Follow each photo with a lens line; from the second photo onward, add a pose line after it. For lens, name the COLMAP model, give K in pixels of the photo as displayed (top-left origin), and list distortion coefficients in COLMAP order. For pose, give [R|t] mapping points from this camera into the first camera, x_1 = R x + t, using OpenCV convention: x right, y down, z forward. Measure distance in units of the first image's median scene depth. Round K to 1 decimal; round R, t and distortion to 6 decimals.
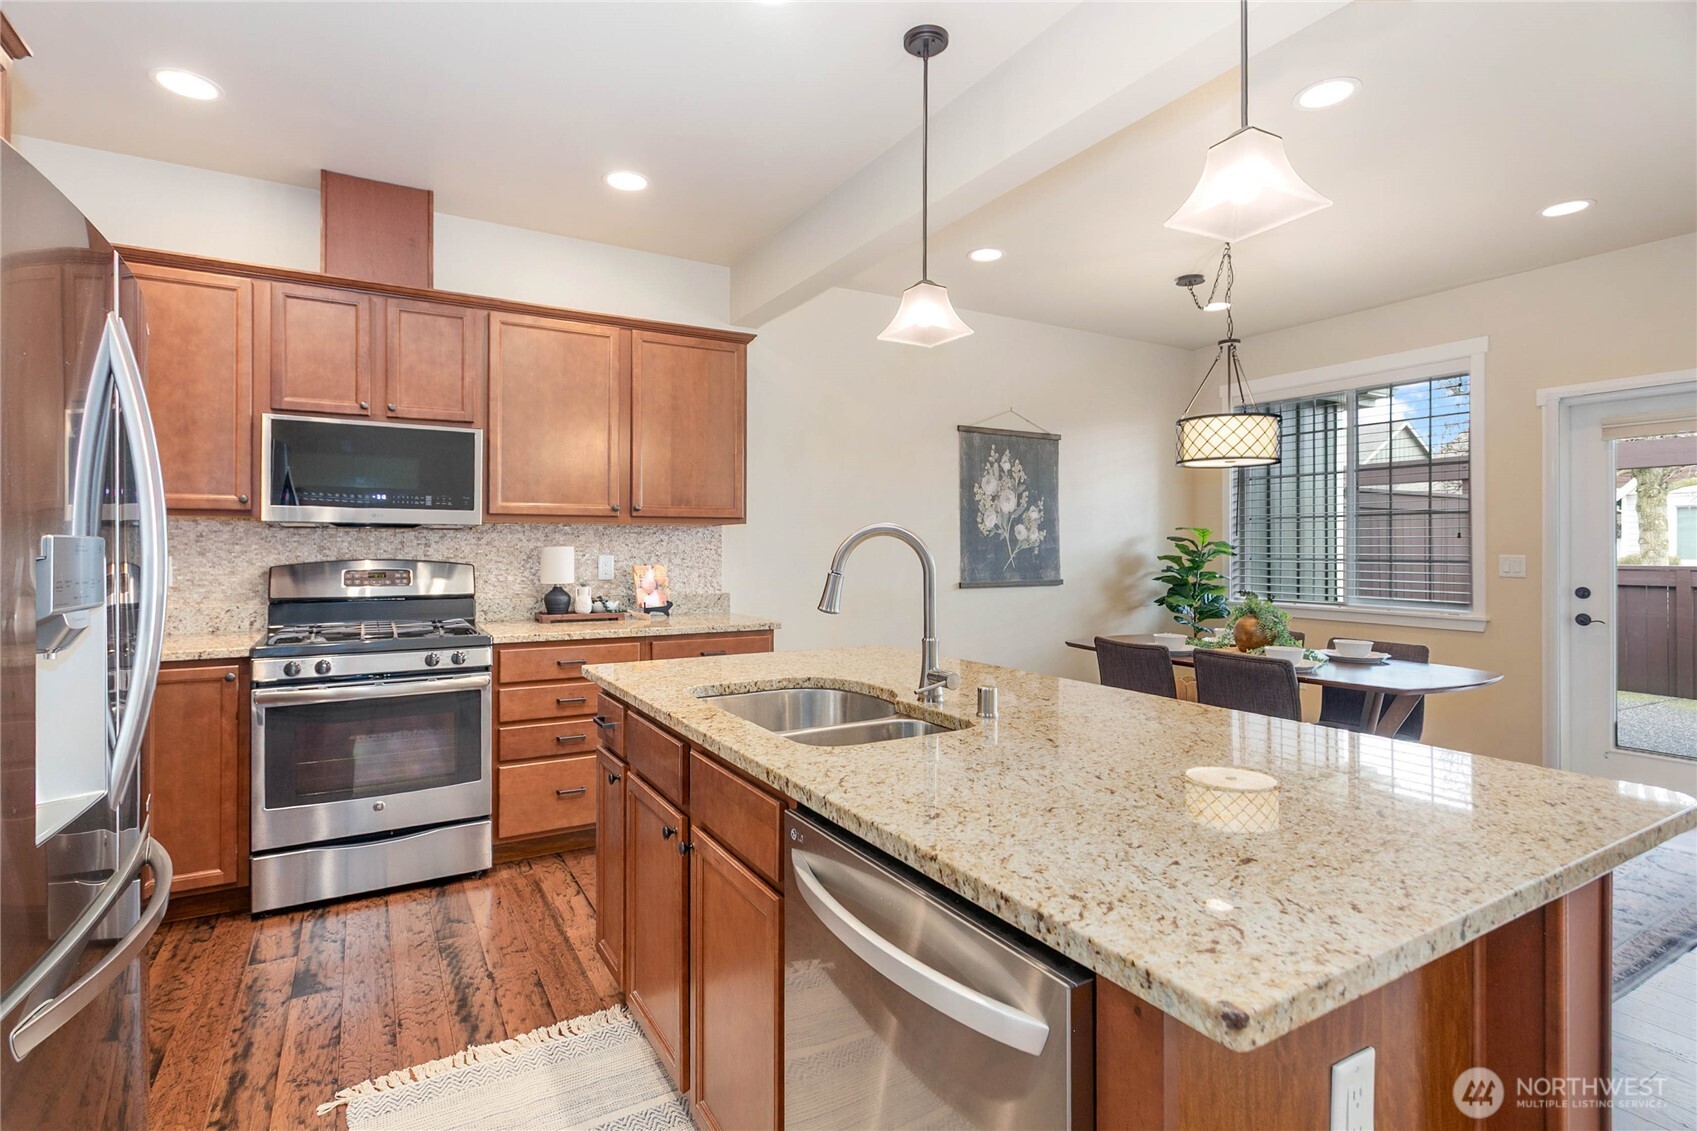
lens RADIAL K [[817.0, 0, 826.4], [0, 817.0, 545.4], [0, 0, 1]] dist [-0.010847, 0.000215]
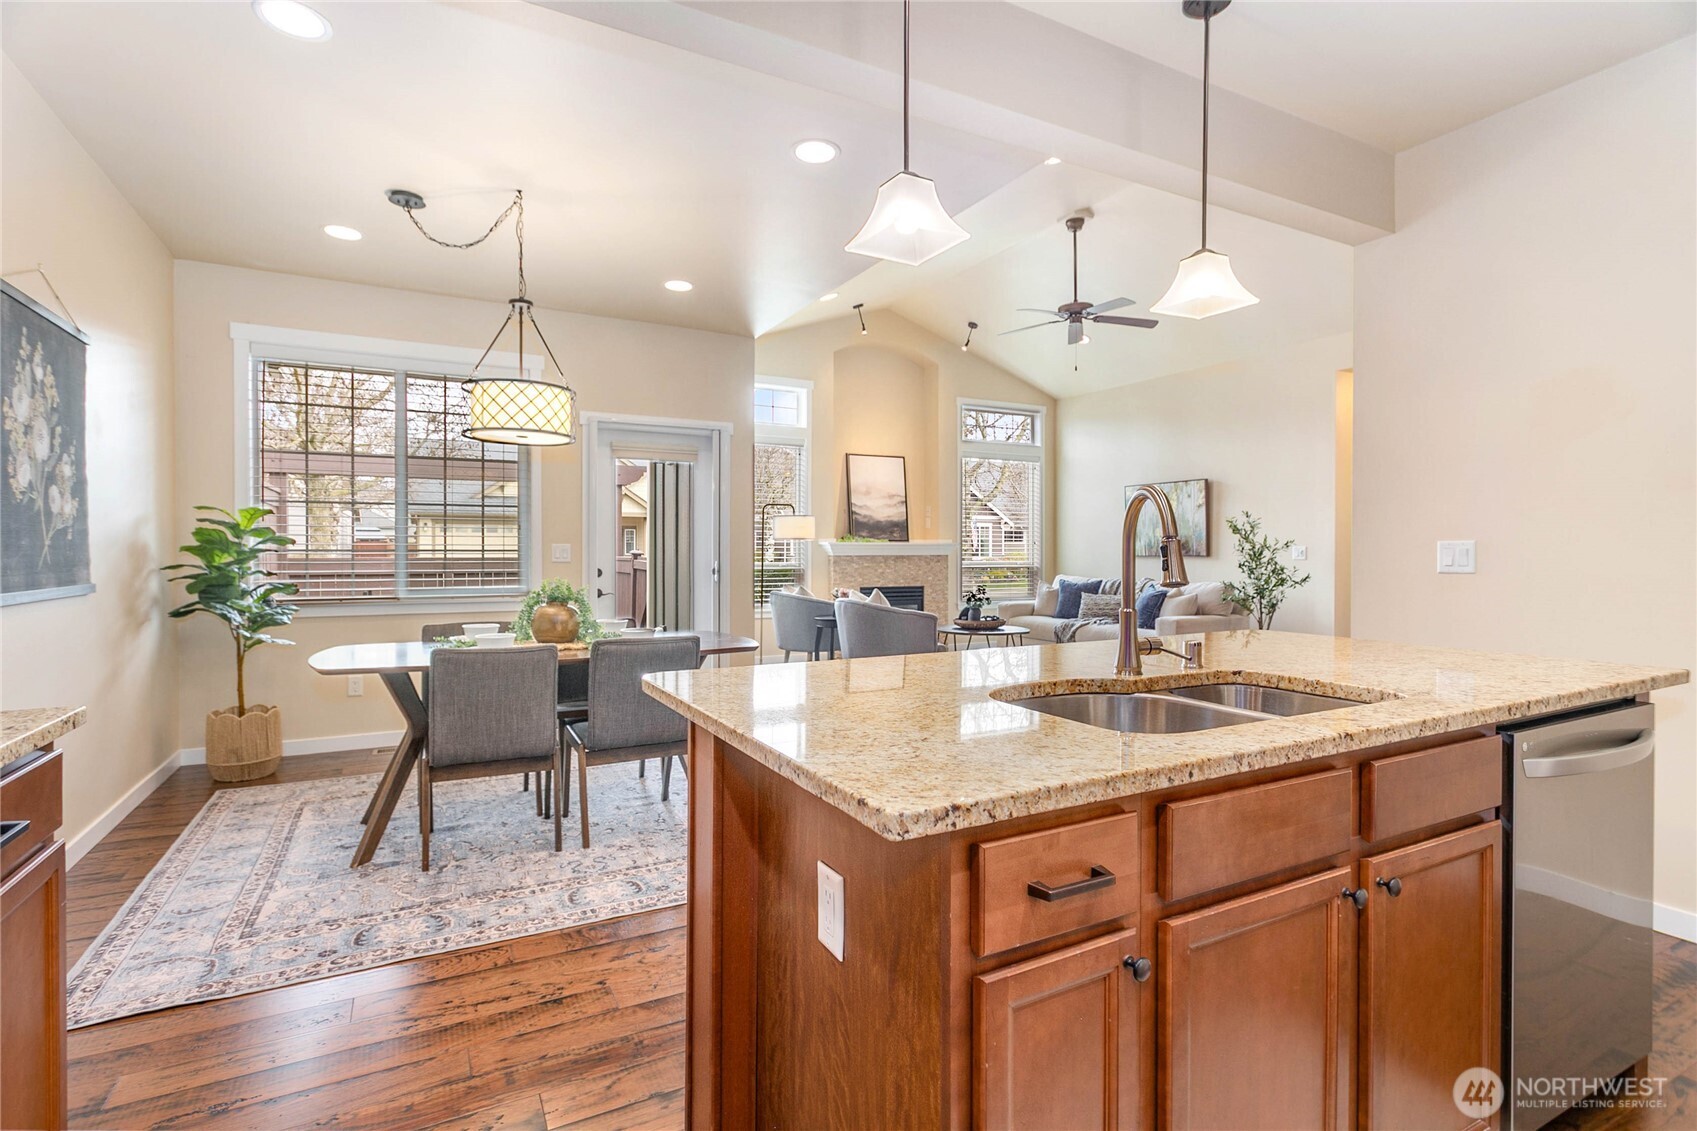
lens RADIAL K [[809.4, 0, 841.9], [0, 809.4, 558.6], [0, 0, 1]] dist [0.000101, 0.000300]
pose [[0.025170, -0.010384, 0.999629, -0.304219], [-0.003617, 0.999939, 0.010478, 0.016763], [-0.999677, -0.003880, 0.025130, 0.479091]]
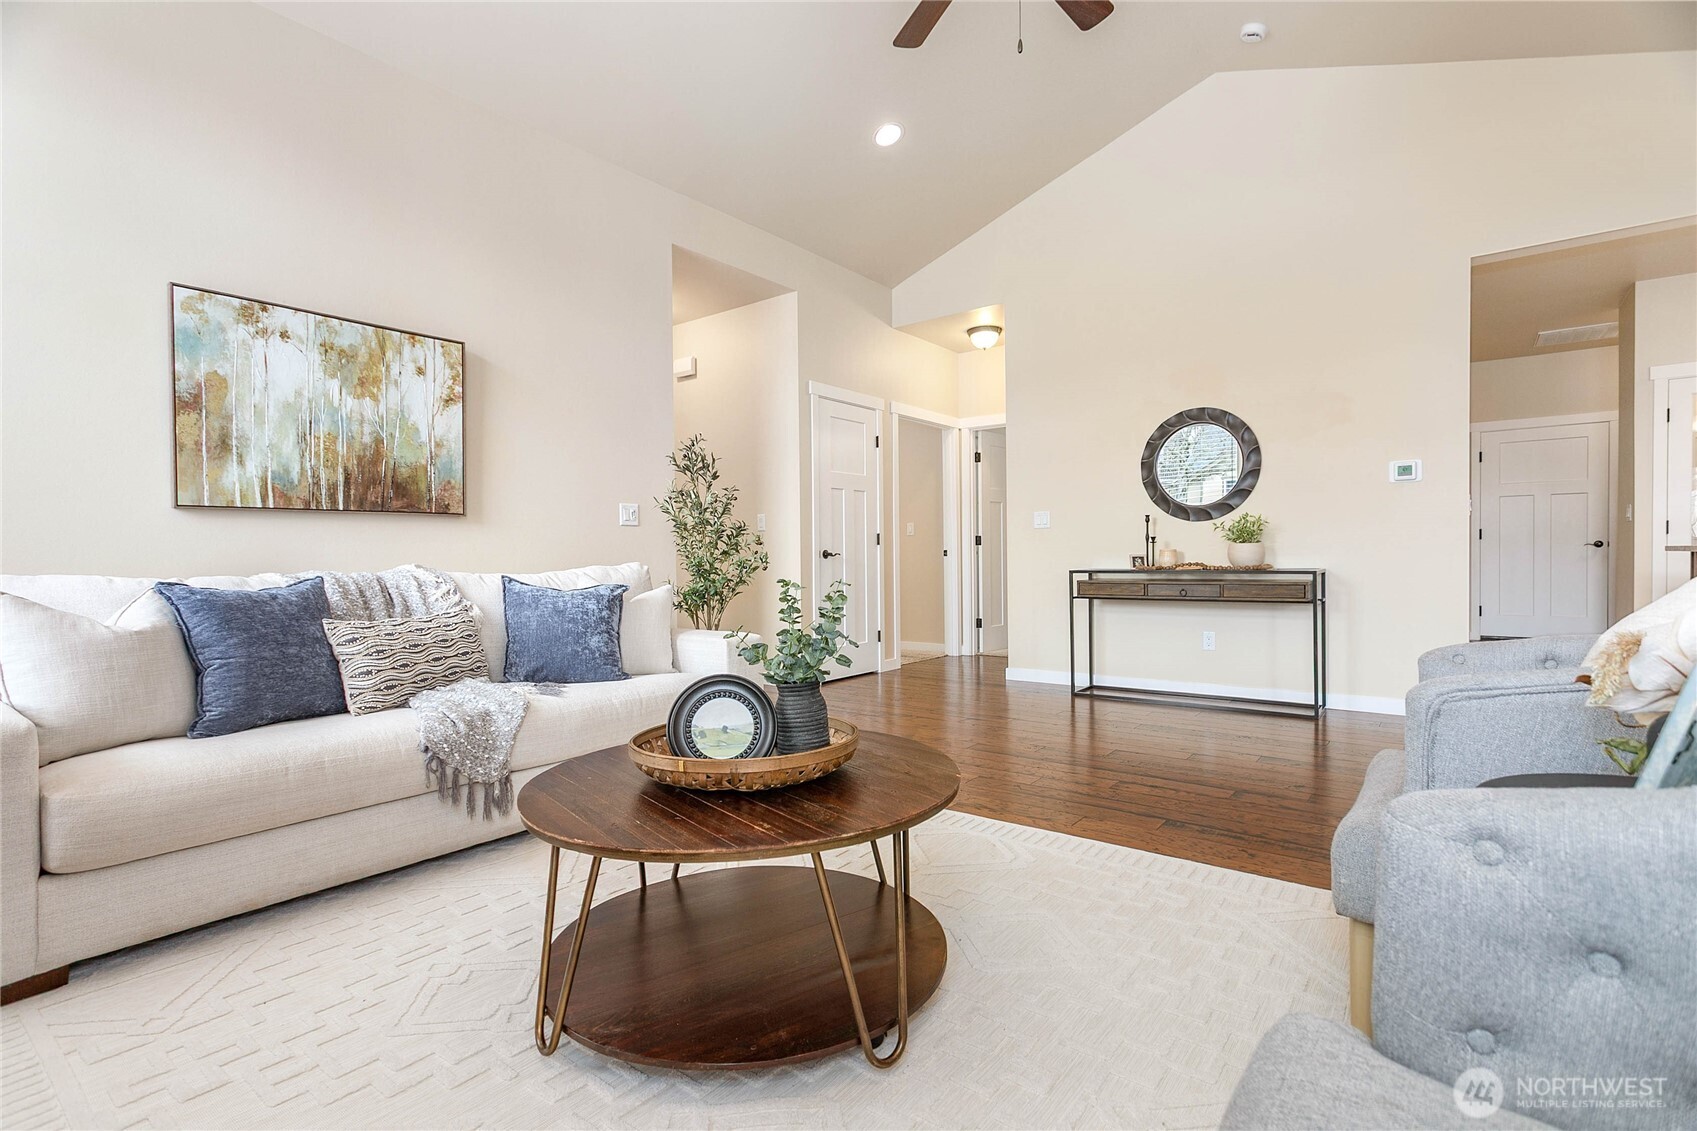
lens RADIAL K [[792.2, 0, 848.5], [0, 792.2, 565.5], [0, 0, 1]] dist [0.001639, 0.000296]
pose [[-0.920876, 0.016132, -0.389521, 1.275511], [0.013677, 0.999865, 0.009075, 0.069936], [0.389614, 0.003030, -0.920973, 0.588339]]
